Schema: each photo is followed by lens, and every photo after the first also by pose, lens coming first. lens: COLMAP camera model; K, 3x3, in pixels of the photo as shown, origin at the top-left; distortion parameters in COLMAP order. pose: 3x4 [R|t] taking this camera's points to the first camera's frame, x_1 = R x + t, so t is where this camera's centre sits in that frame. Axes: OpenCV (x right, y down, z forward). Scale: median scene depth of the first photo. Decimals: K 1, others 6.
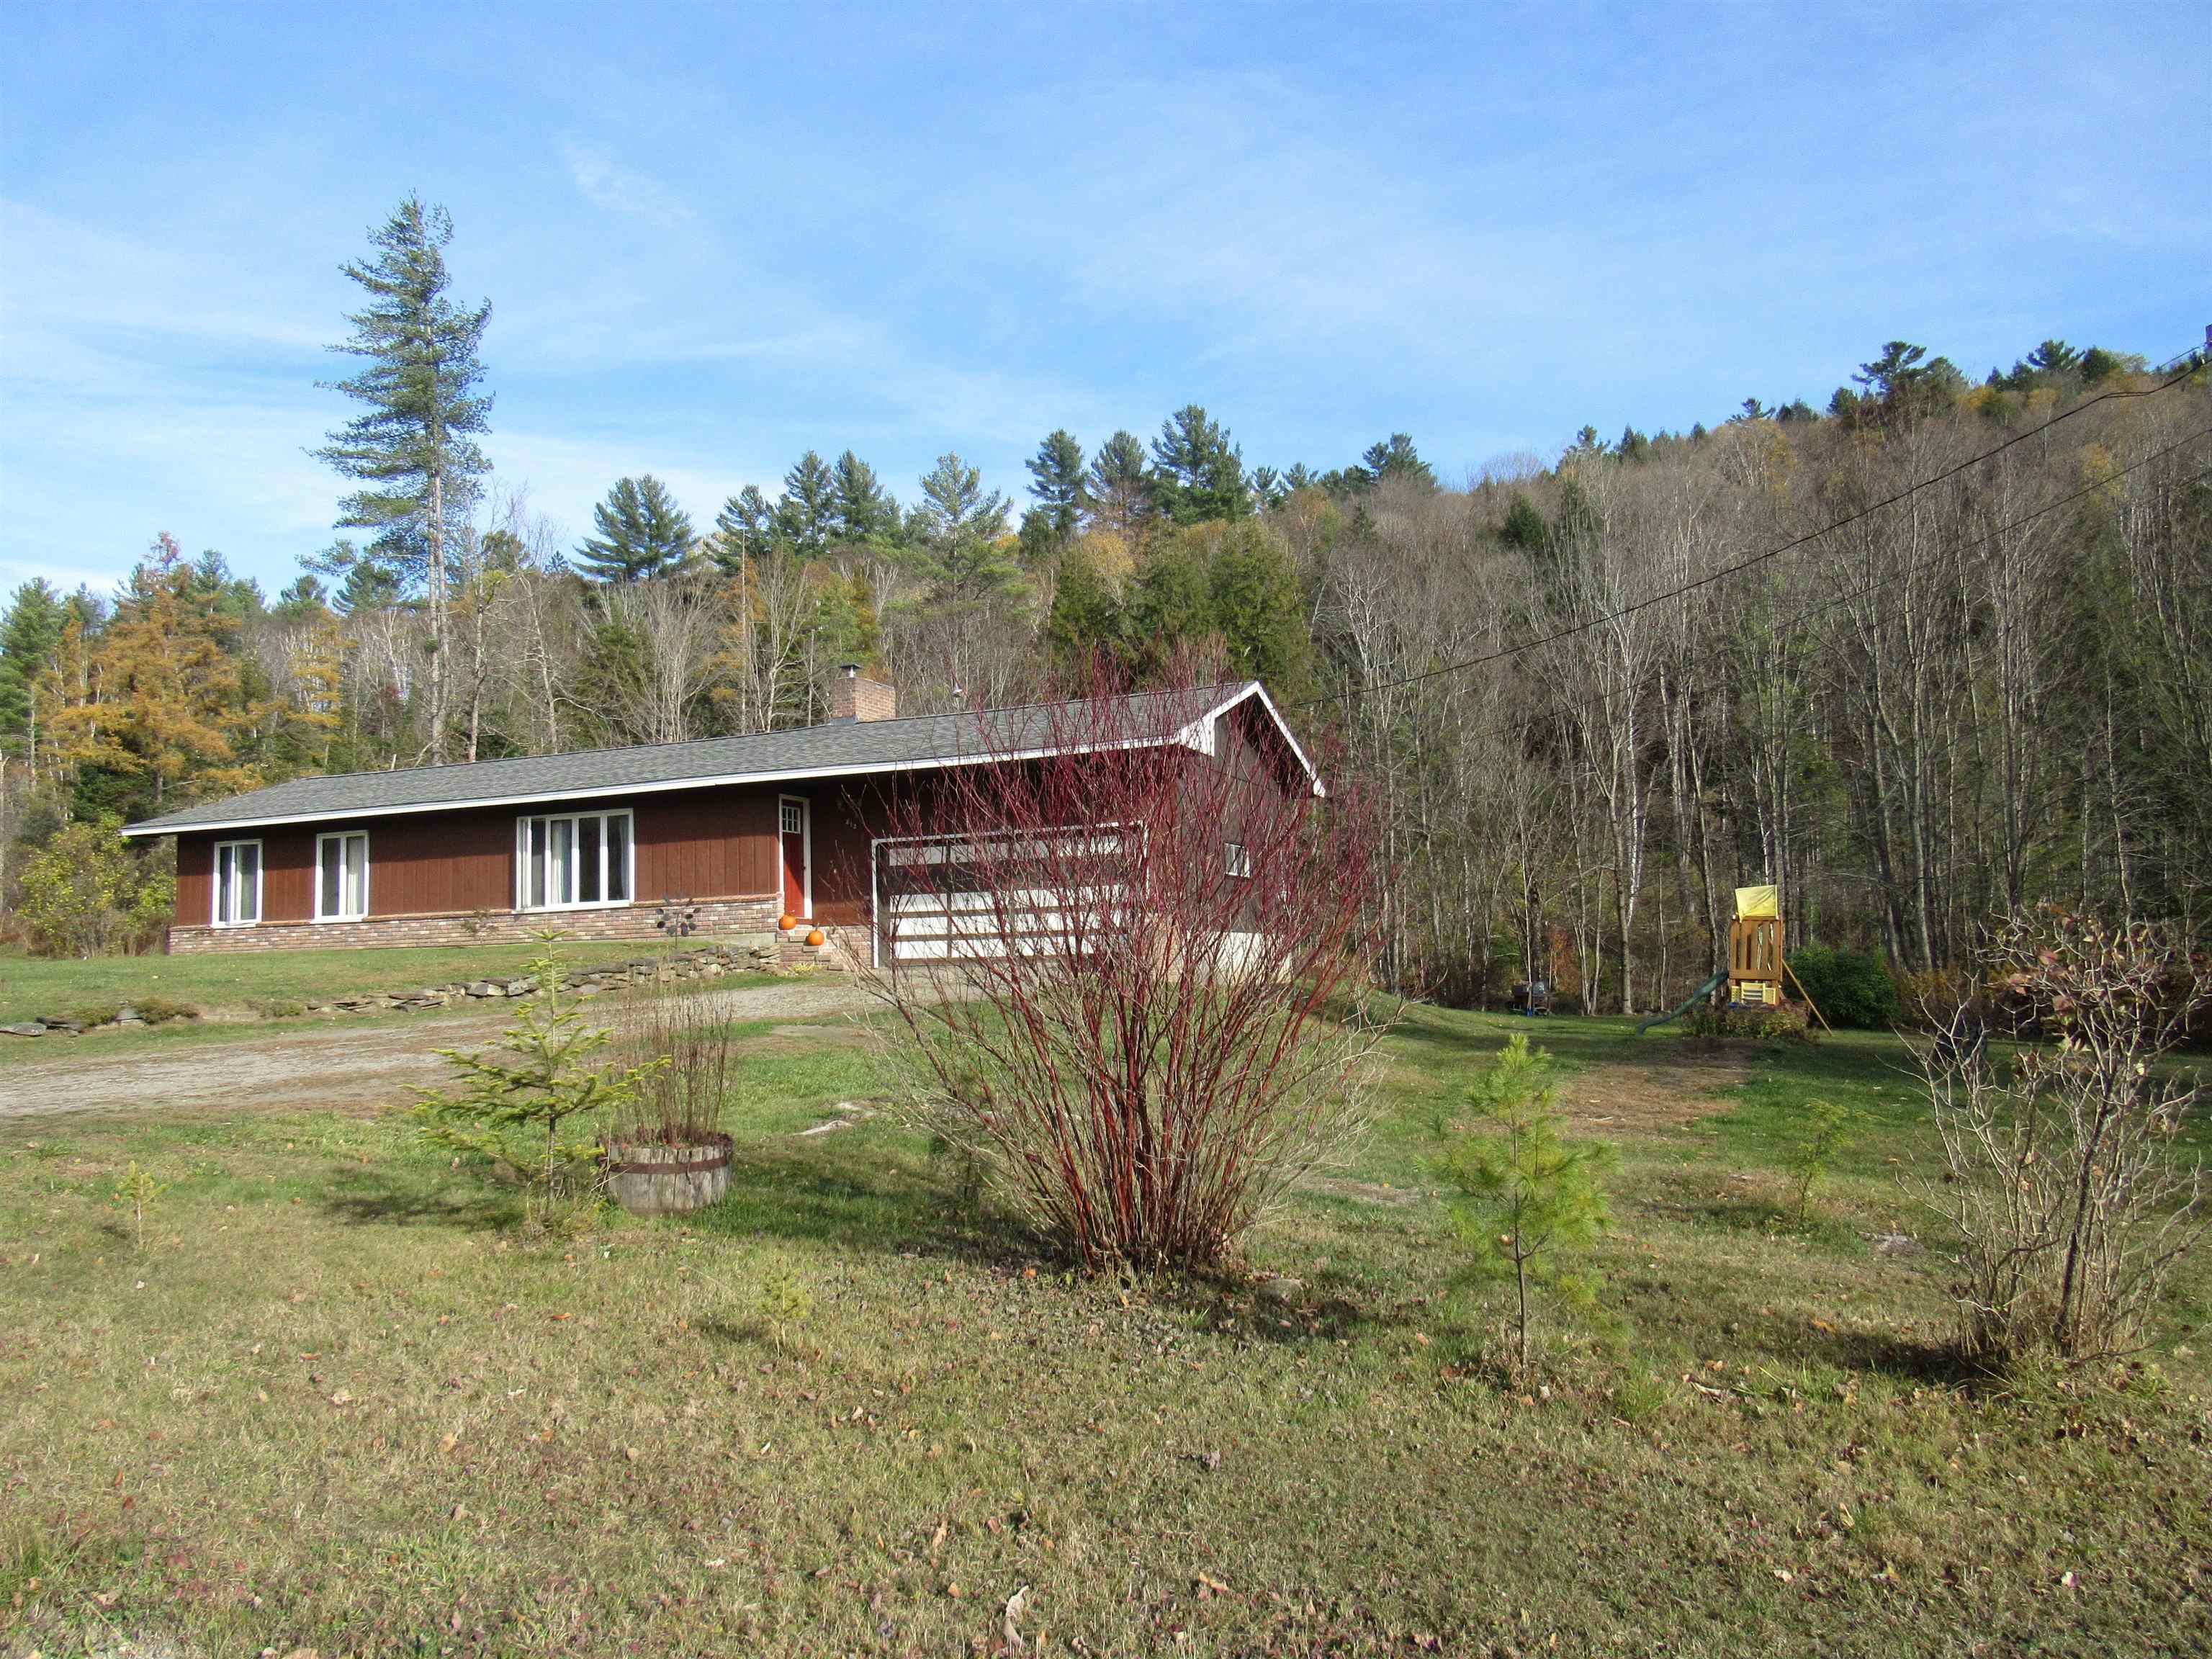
lens RADIAL K [[1571.6, 0, 1095.8], [0, 1571.6, 834.7], [0, 0, 1]] dist [-0.034578, 0.003911]
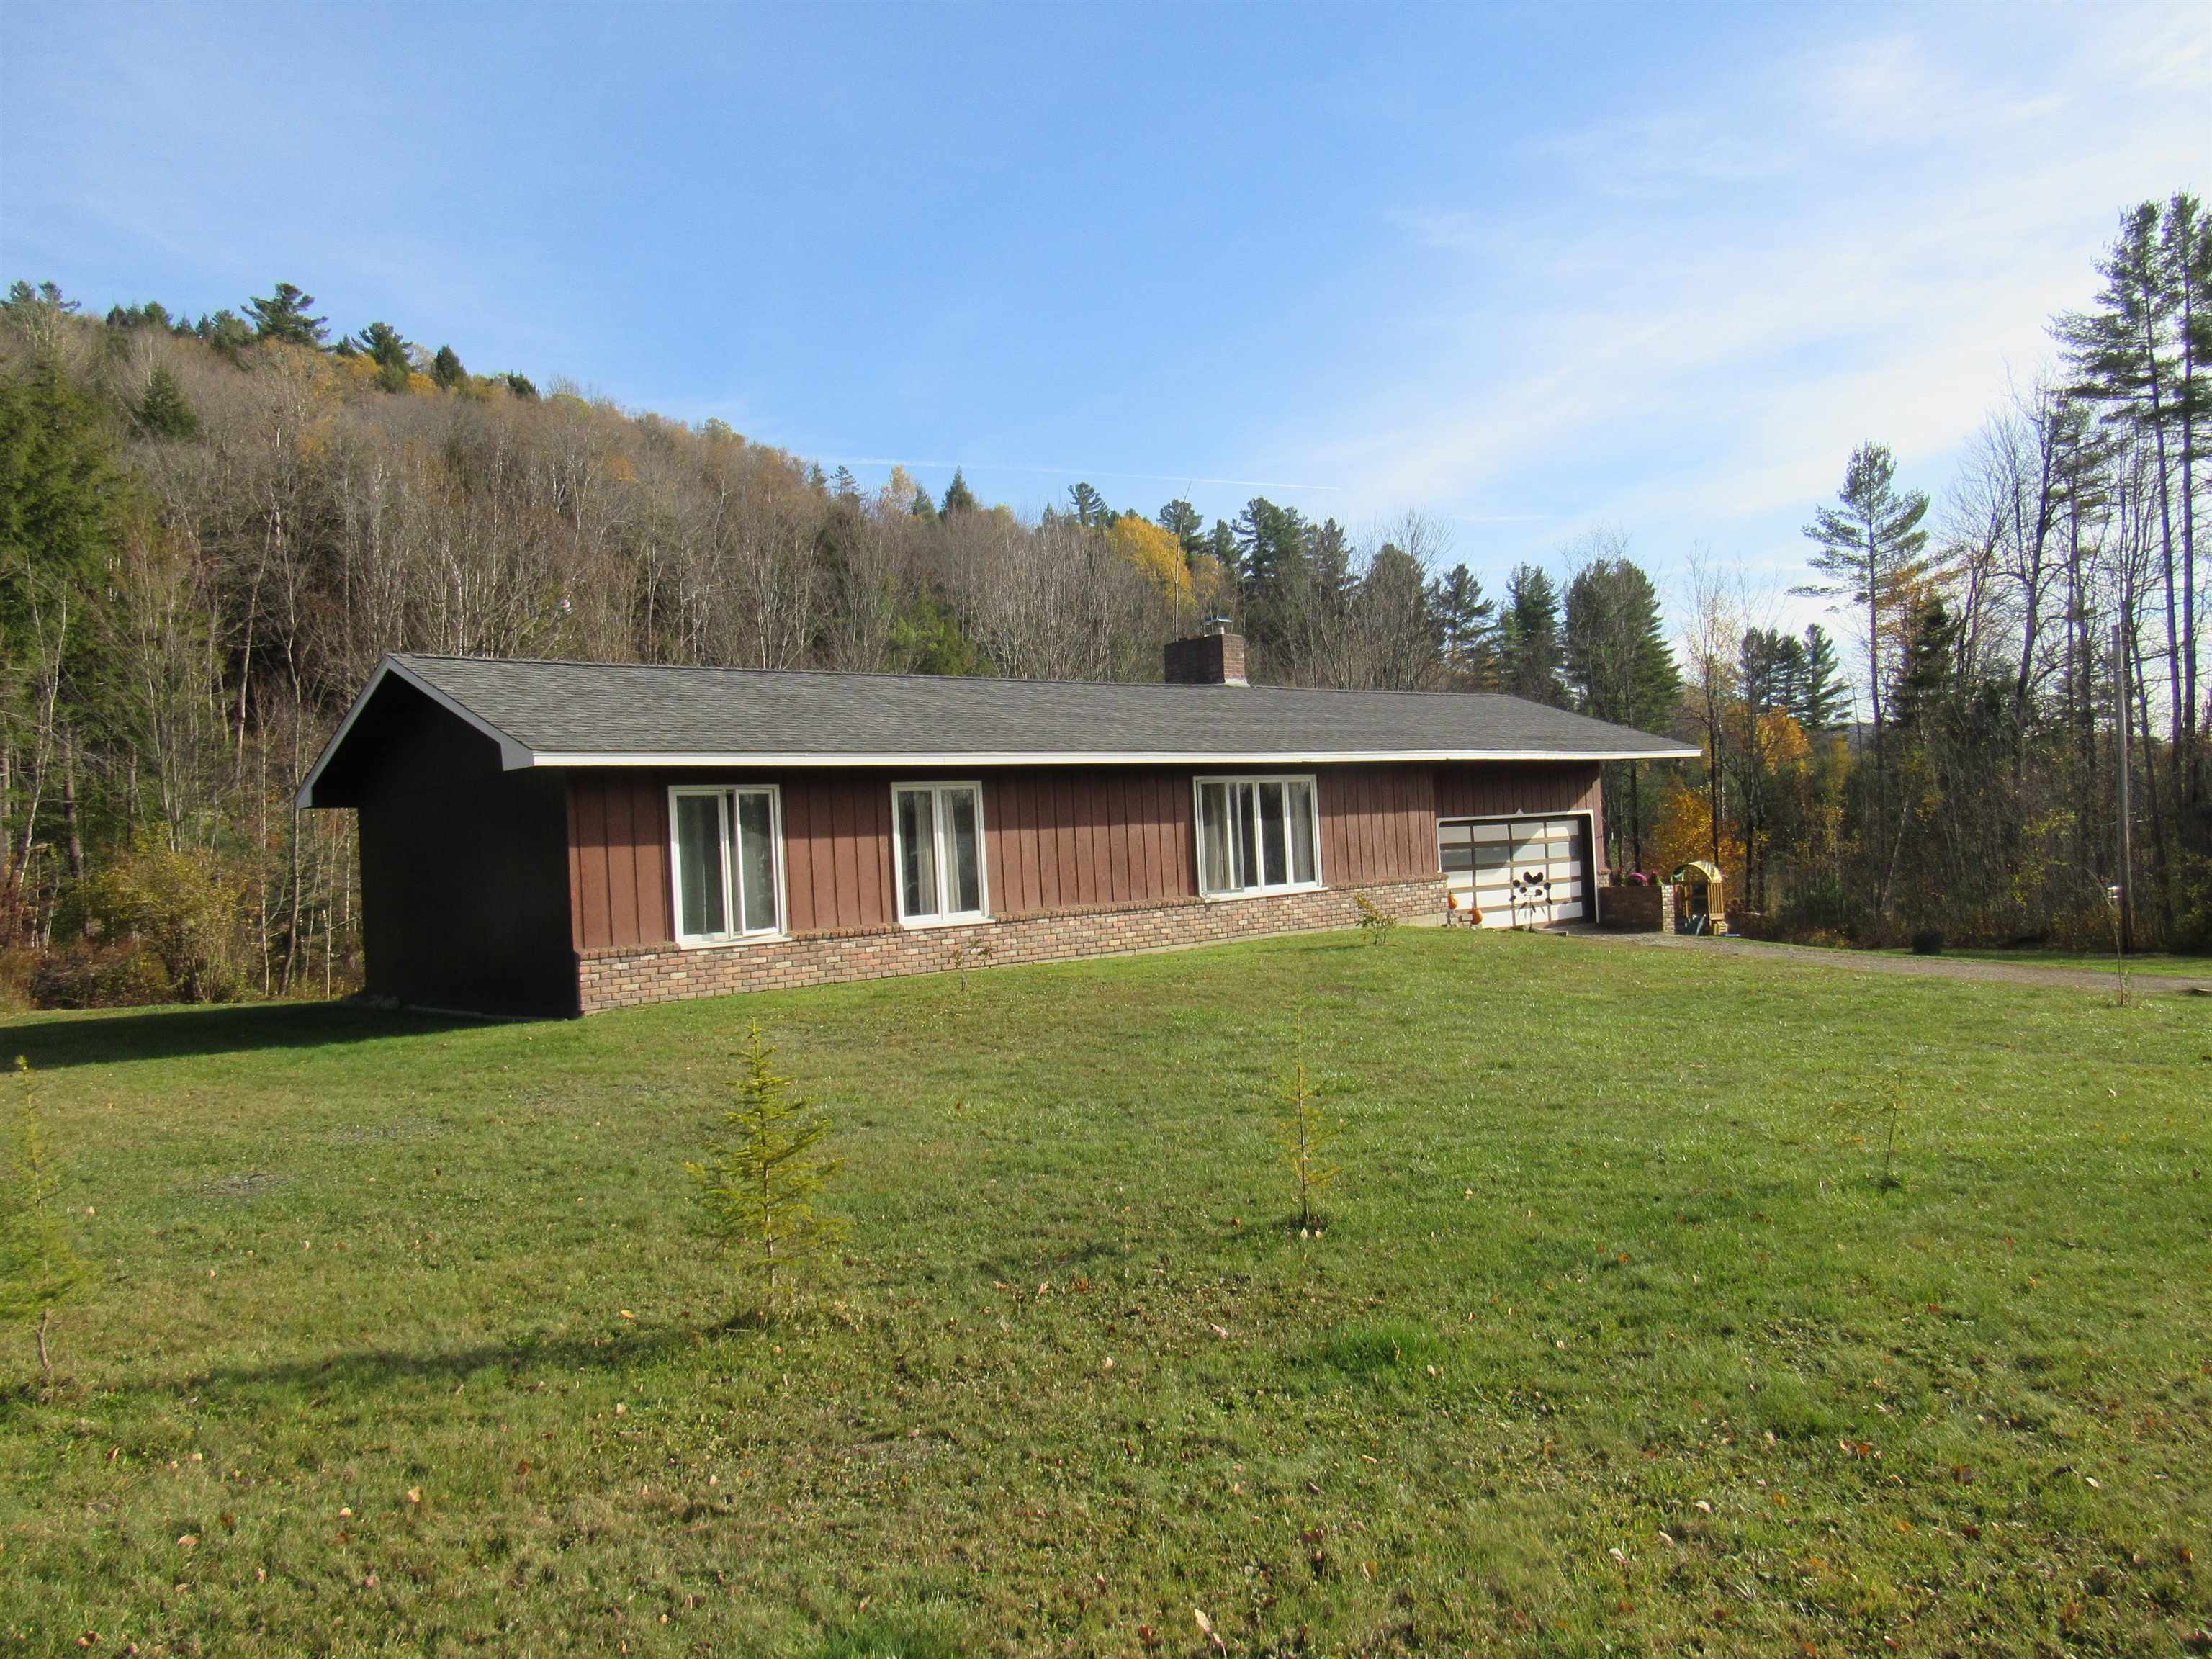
lens RADIAL K [[1571.6, 0, 1095.8], [0, 1571.6, 834.7], [0, 0, 1]] dist [-0.034578, 0.003911]
pose [[0.441958, 0.008152, 0.896999, -0.602860], [-0.039377, 0.999171, 0.010320, 0.006128], [-0.896171, -0.039882, 0.441913, 0.389419]]
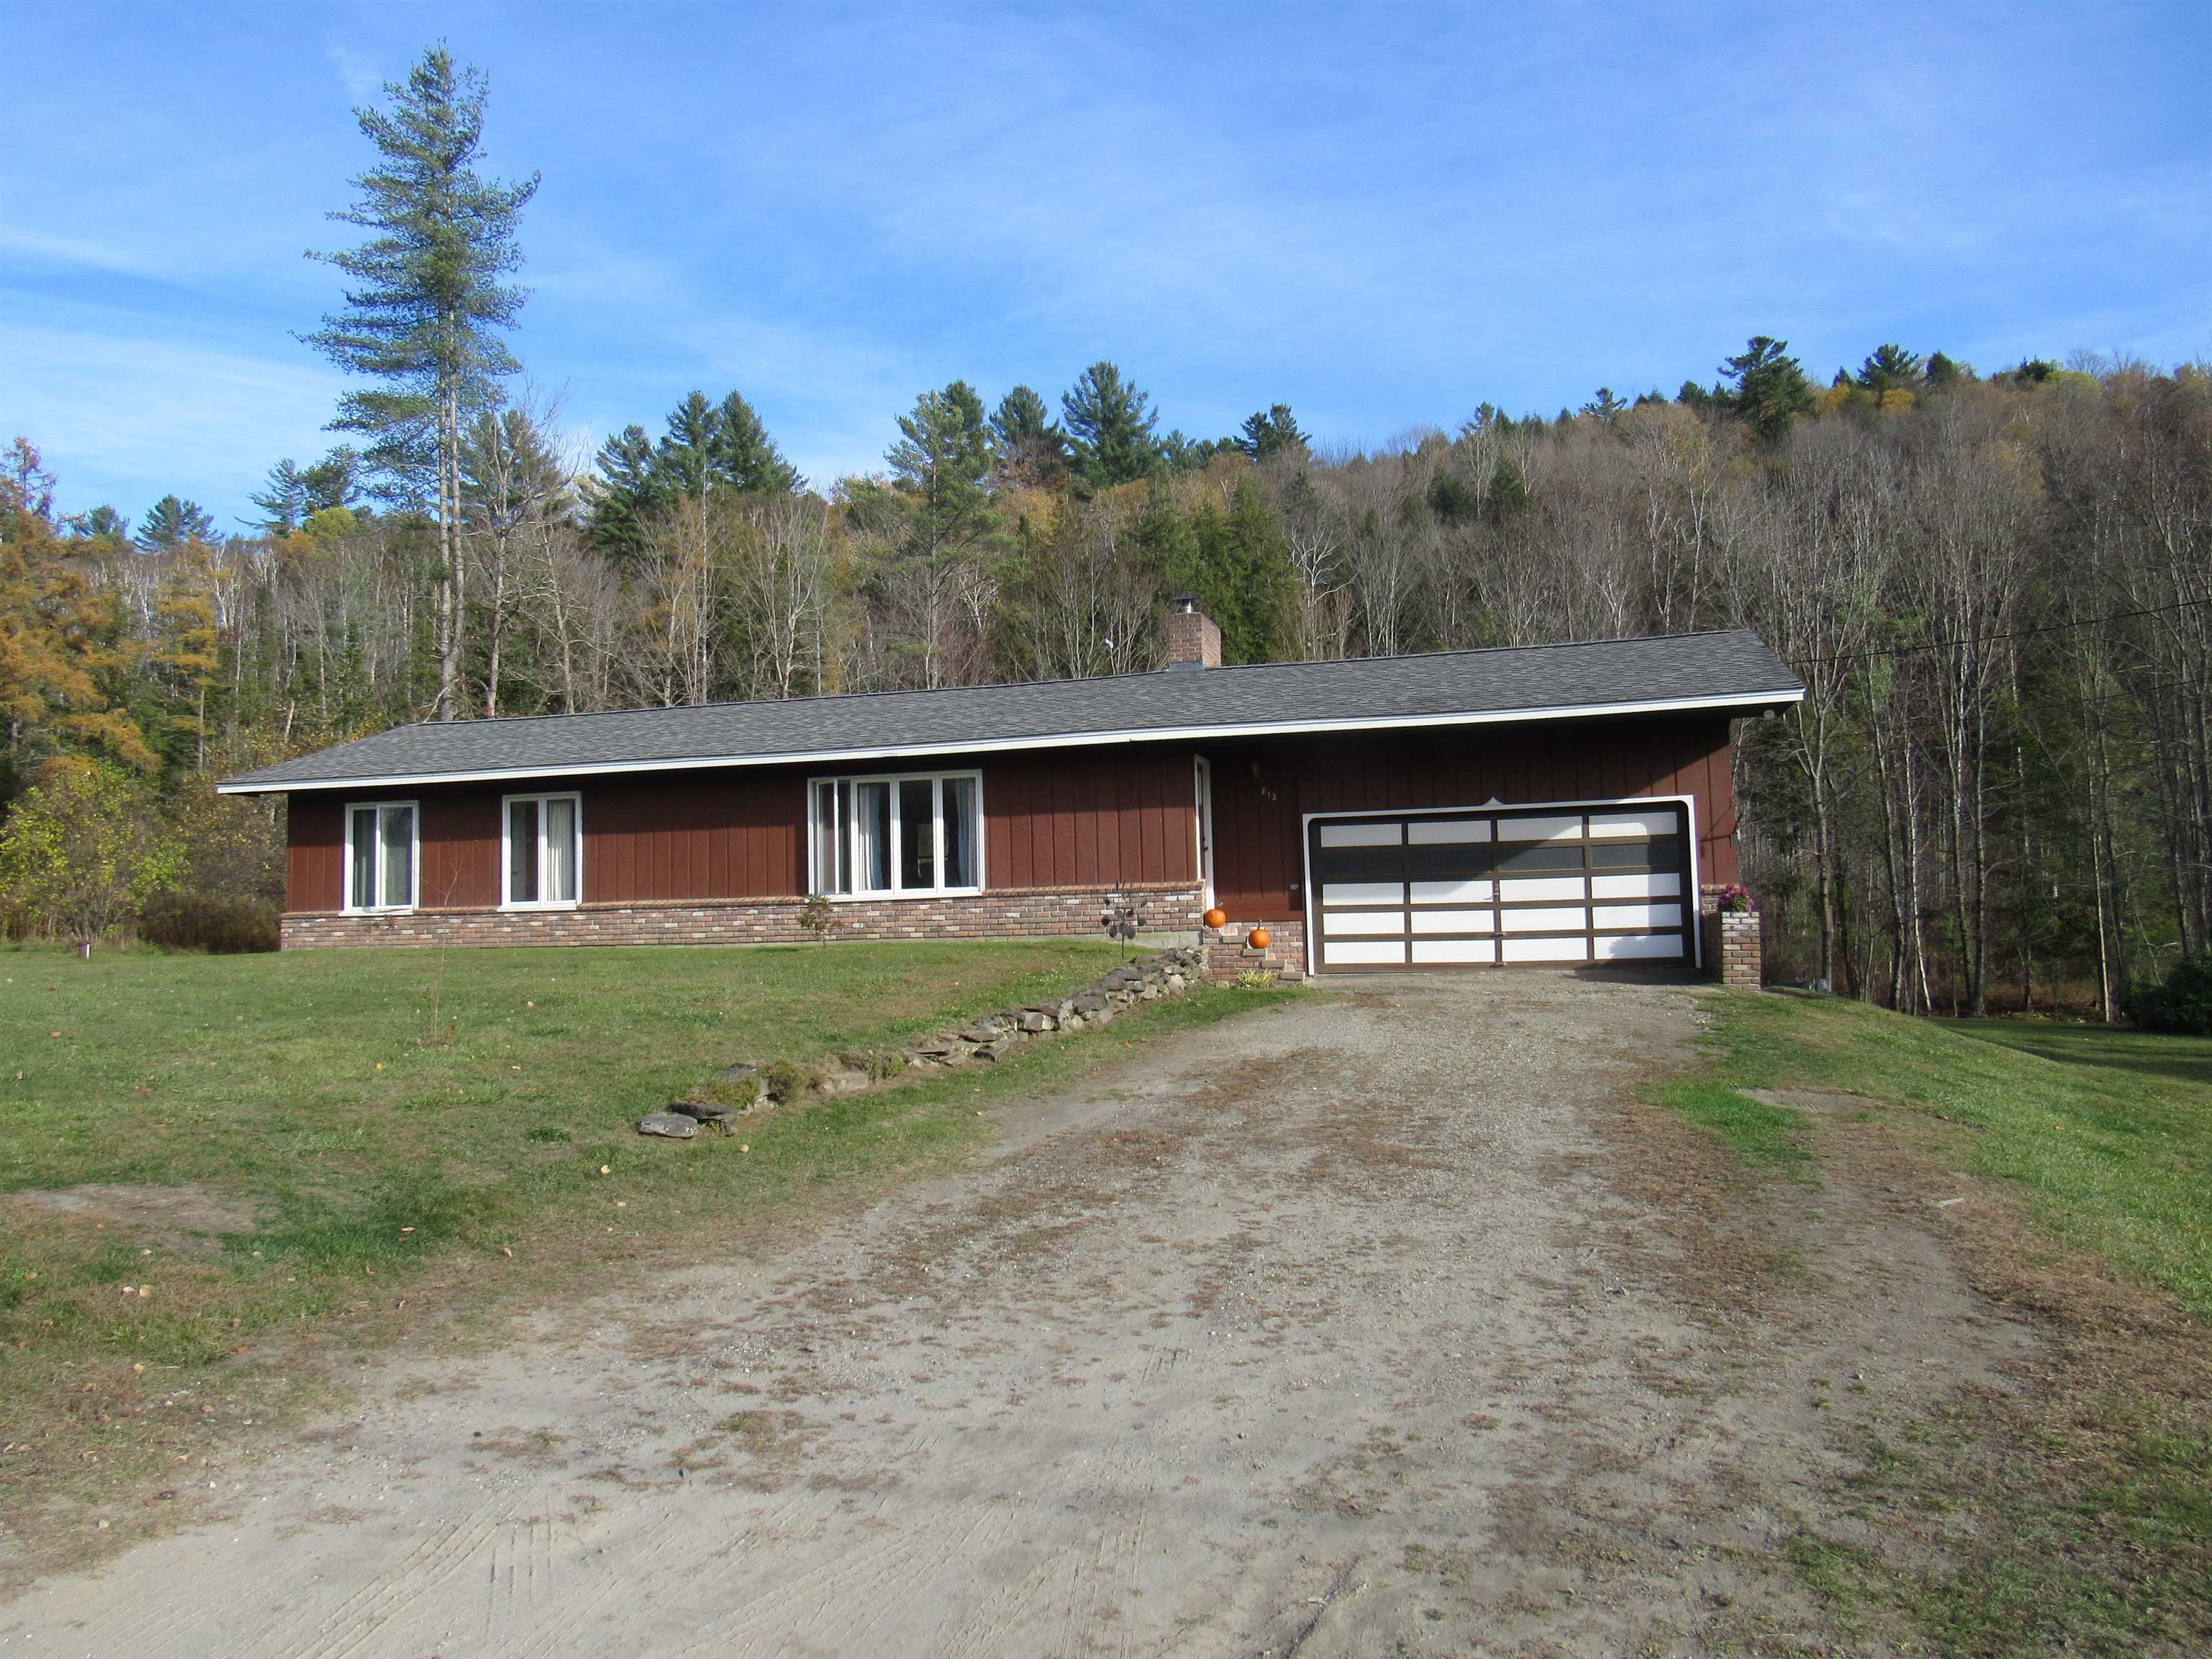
lens RADIAL K [[1583.1, 0, 1108.7], [0, 1583.1, 801.6], [0, 0, 1]] dist [-0.066135, 0.062073]
pose [[0.991747, 0.014803, 0.127355, -0.178776], [-0.014584, 0.999890, -0.002653, 0.000102], [-0.127380, 0.000774, 0.991854, 0.112204]]
